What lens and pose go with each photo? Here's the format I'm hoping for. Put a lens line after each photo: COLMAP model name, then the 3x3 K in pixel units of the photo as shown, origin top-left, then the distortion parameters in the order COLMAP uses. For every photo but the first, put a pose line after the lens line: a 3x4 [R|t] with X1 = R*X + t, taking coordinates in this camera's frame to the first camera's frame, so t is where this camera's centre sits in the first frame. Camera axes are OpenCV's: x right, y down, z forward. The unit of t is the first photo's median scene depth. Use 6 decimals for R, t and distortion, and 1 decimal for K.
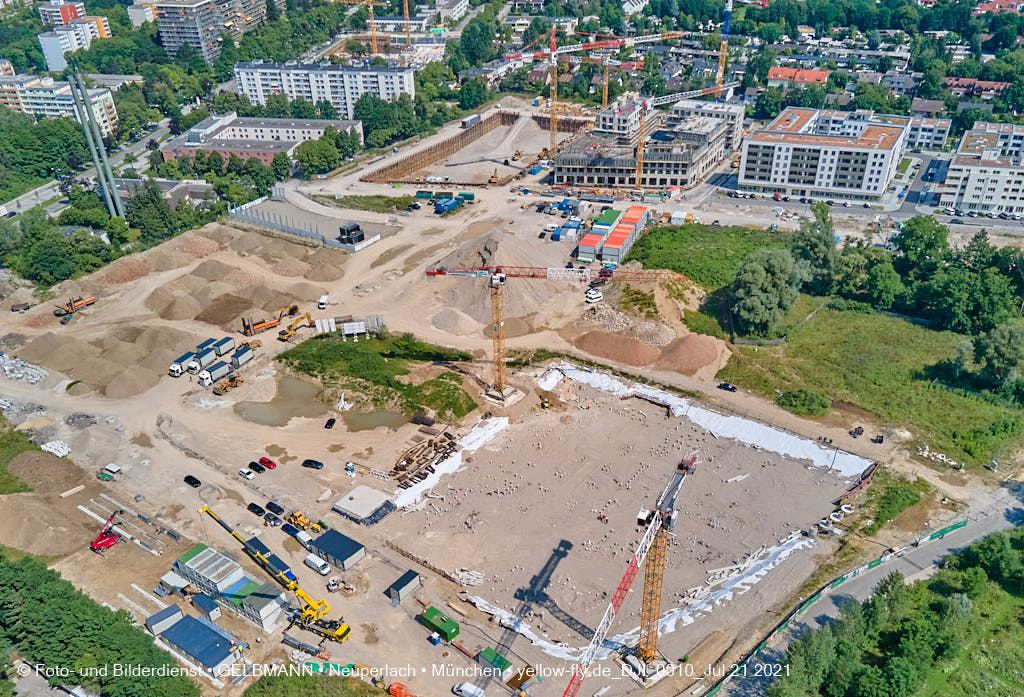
lens RADIAL K [[887.3, 0, 523.9], [0, 887.3, 439.7], [0, 0, 1]] dist [0.010579, 0.053346]
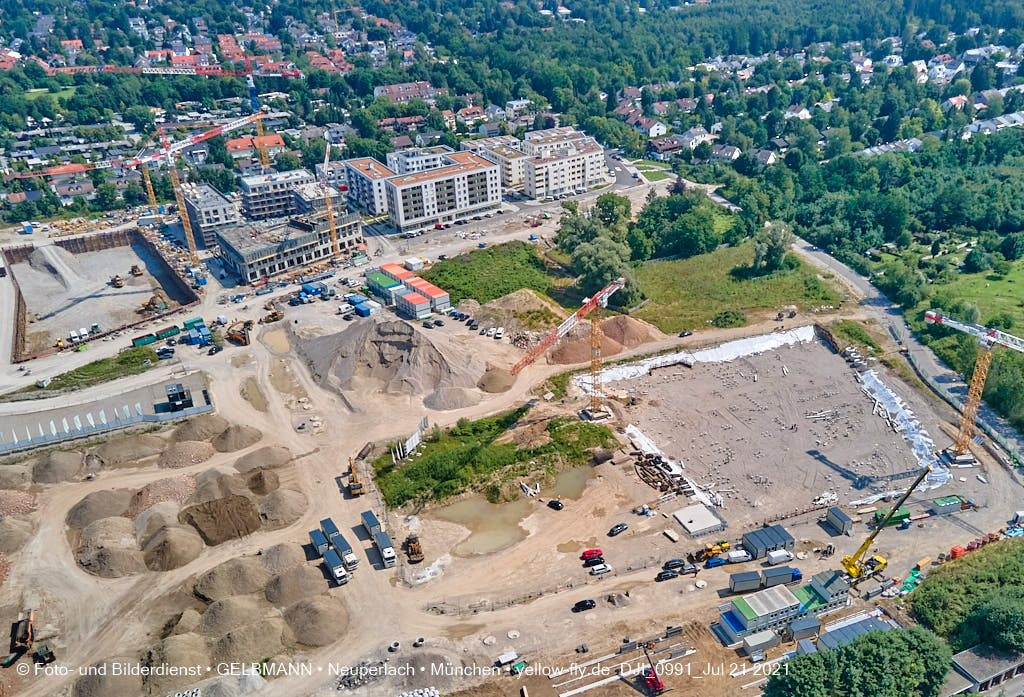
lens RADIAL K [[871.4, 0, 584.4], [0, 871.4, 424.9], [0, 0, 1]] dist [0.025325, 0.025762]
pose [[0.515643, -0.431858, 0.740007, -0.548720], [0.488586, 0.857703, 0.160094, -0.145345], [-0.703844, 0.279006, 0.653268, 0.219172]]
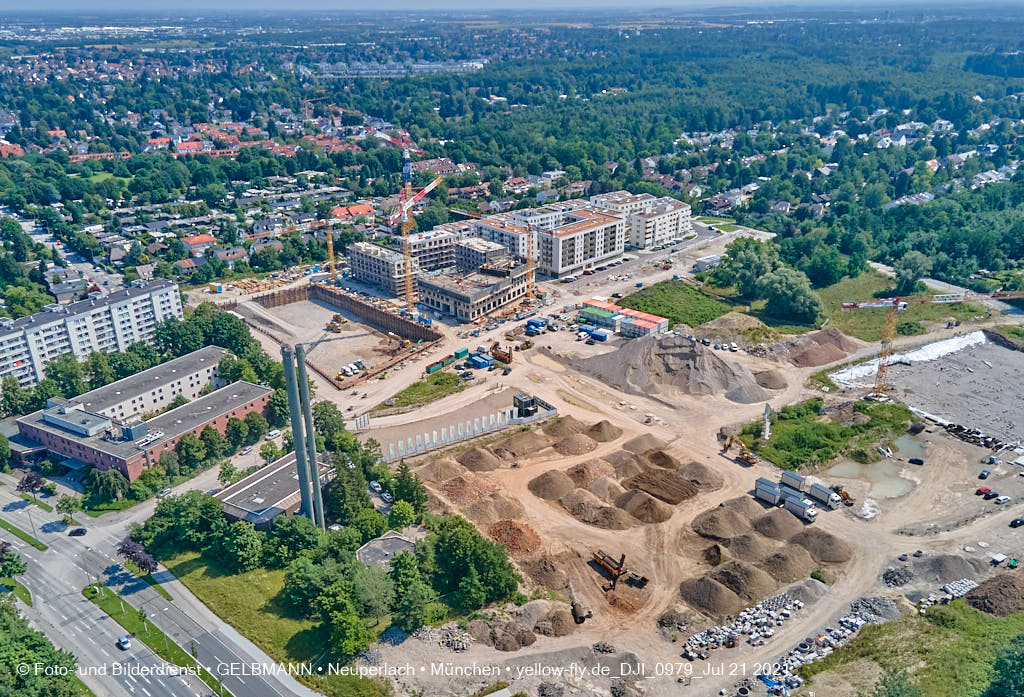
lens RADIAL K [[871.4, 0, 518.7], [0, 871.4, 419.7], [0, 0, 1]] dist [0.025325, 0.025762]
pose [[0.405237, -0.383885, 0.829708, -0.874713], [0.520816, 0.842833, 0.135586, -0.316044], [-0.751355, 0.377181, 0.541480, 0.478273]]
